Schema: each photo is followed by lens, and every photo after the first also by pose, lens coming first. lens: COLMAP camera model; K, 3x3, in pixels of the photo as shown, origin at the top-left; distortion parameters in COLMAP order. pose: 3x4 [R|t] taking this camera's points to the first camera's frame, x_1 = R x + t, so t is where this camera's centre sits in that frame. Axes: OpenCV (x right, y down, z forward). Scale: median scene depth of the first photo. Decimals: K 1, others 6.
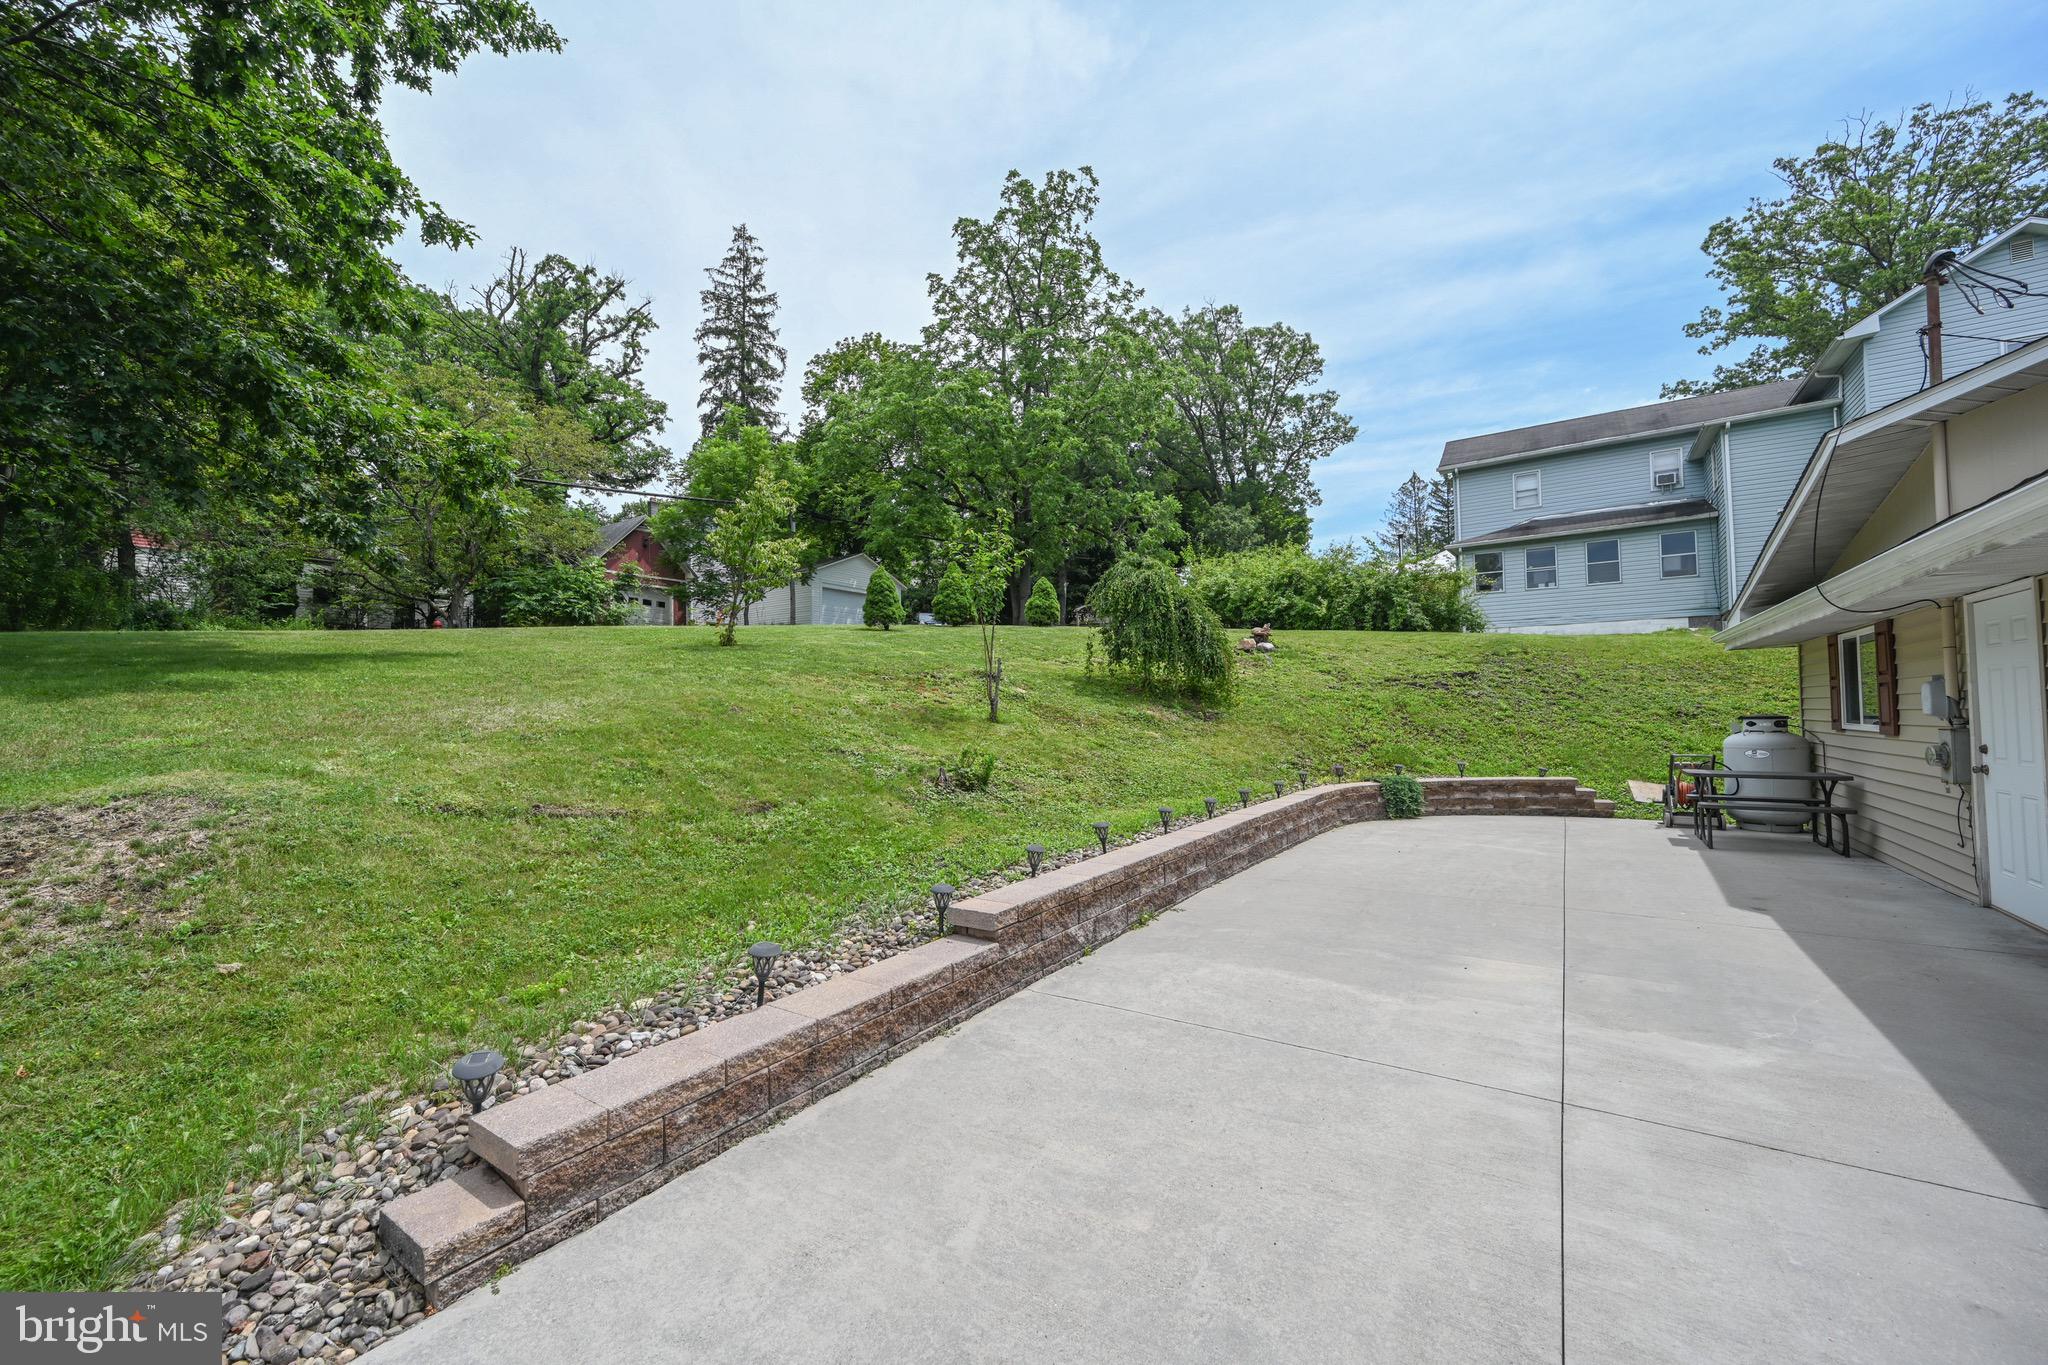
lens RADIAL K [[804.1, 0, 1016.5], [0, 804.1, 682.7], [0, 0, 1]] dist [0.001278, -0.000581]
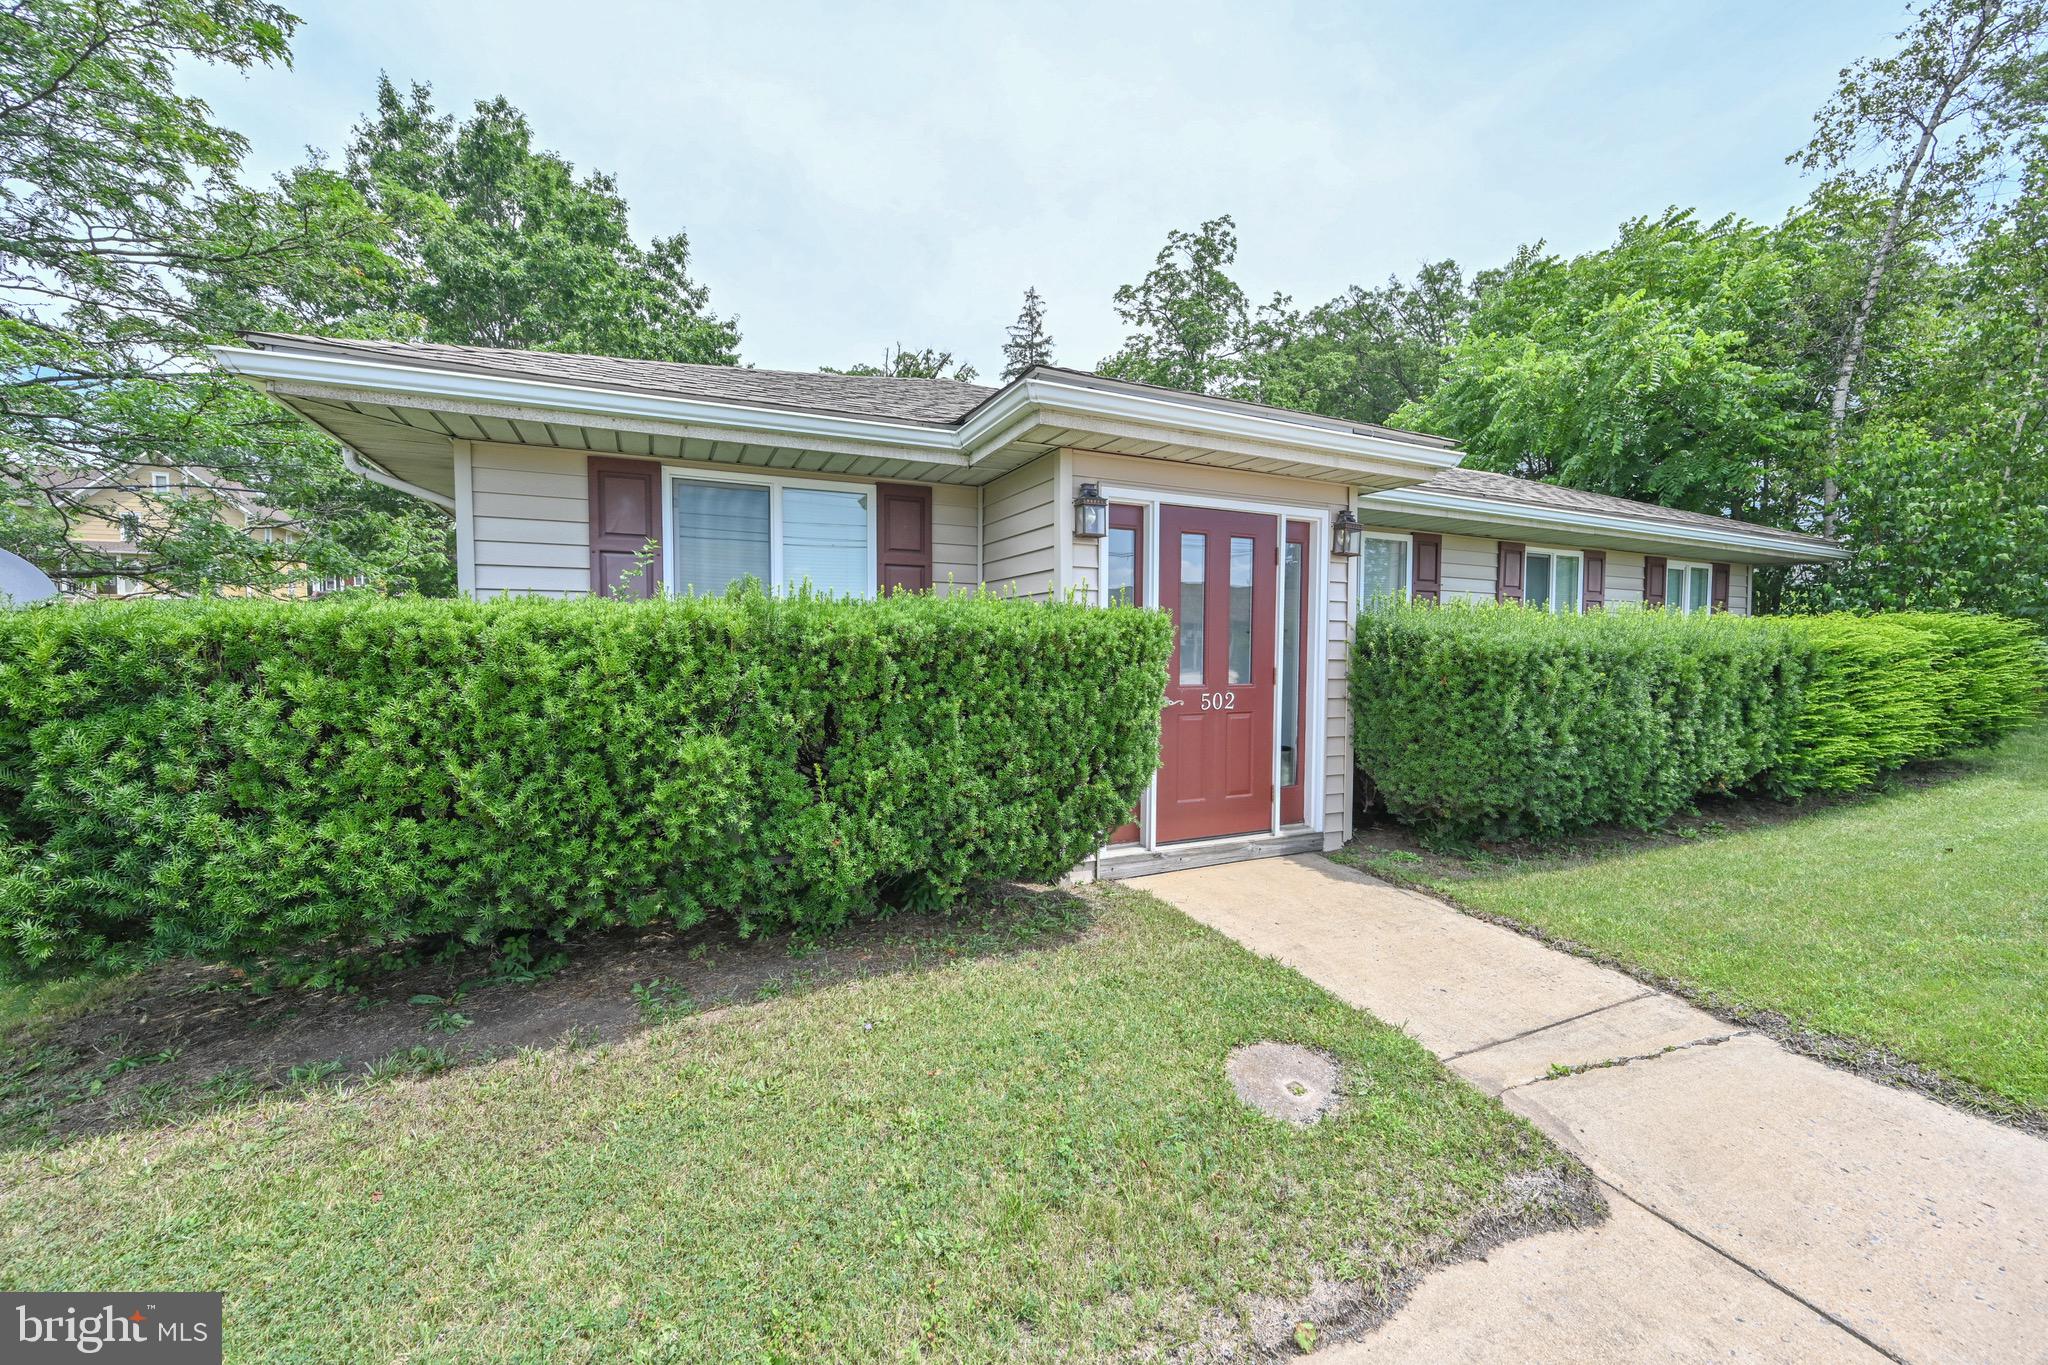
lens RADIAL K [[804.1, 0, 1028.1], [0, 804.1, 679.8], [0, 0, 1]] dist [0.001278, -0.000581]
pose [[0.862972, 0.033945, -0.504111, 1.242630], [0.004867, 0.997136, 0.075476, -0.026497], [0.505229, -0.067587, 0.860335, -0.759728]]
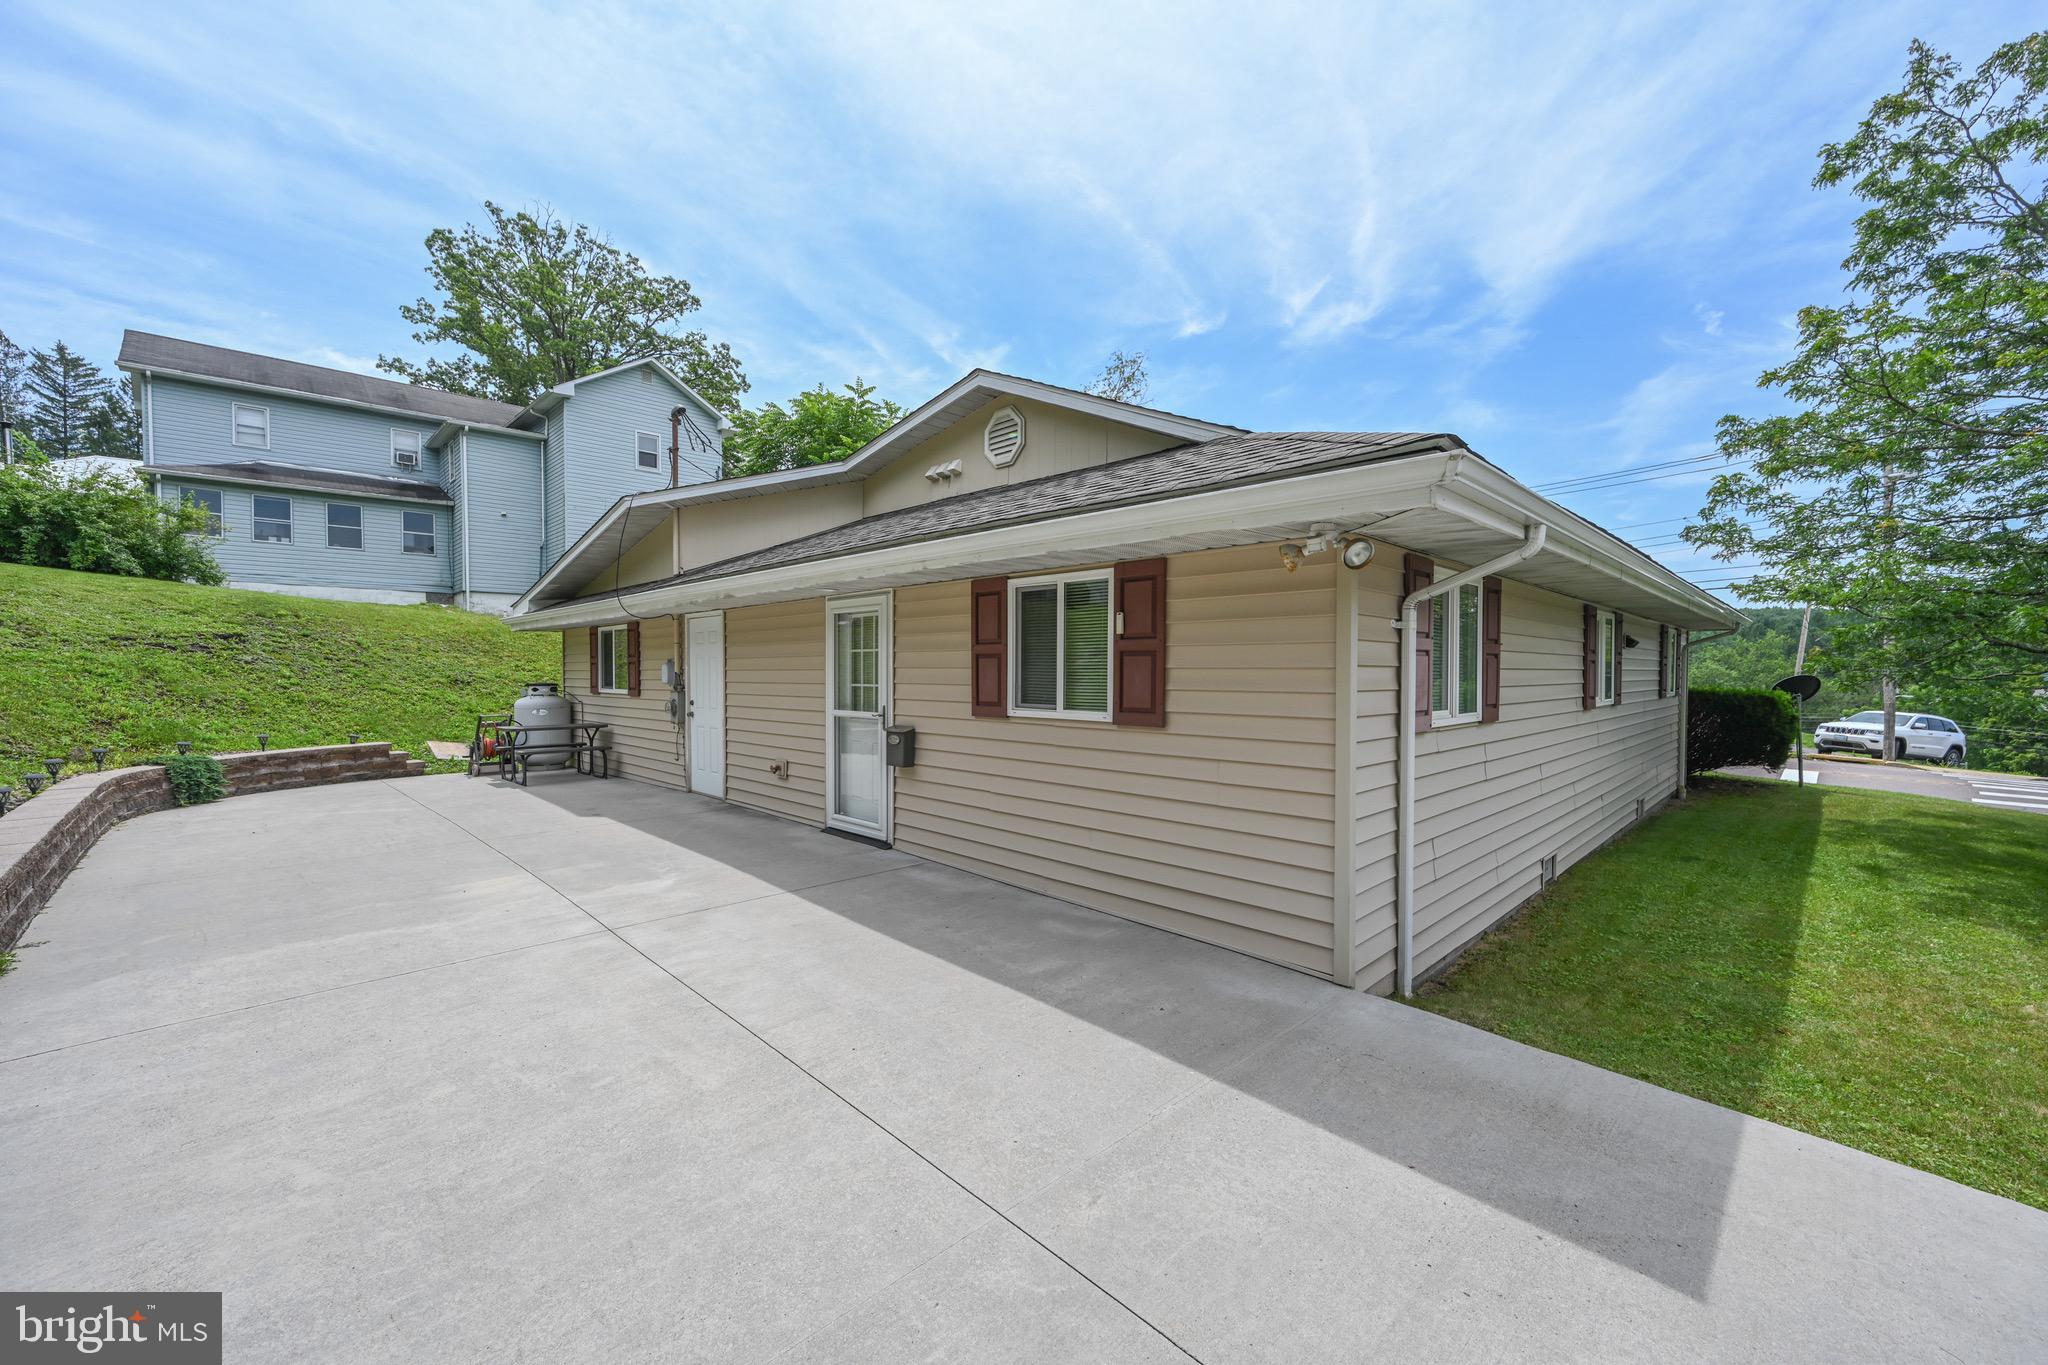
lens RADIAL K [[804.1, 0, 1026.3], [0, 804.1, 692.0], [0, 0, 1]] dist [0.001278, -0.000581]
pose [[0.189265, -0.013256, 0.981837, -0.150797], [-0.039159, 0.999012, 0.021037, -0.002419], [-0.981145, -0.042430, 0.188559, -0.017964]]
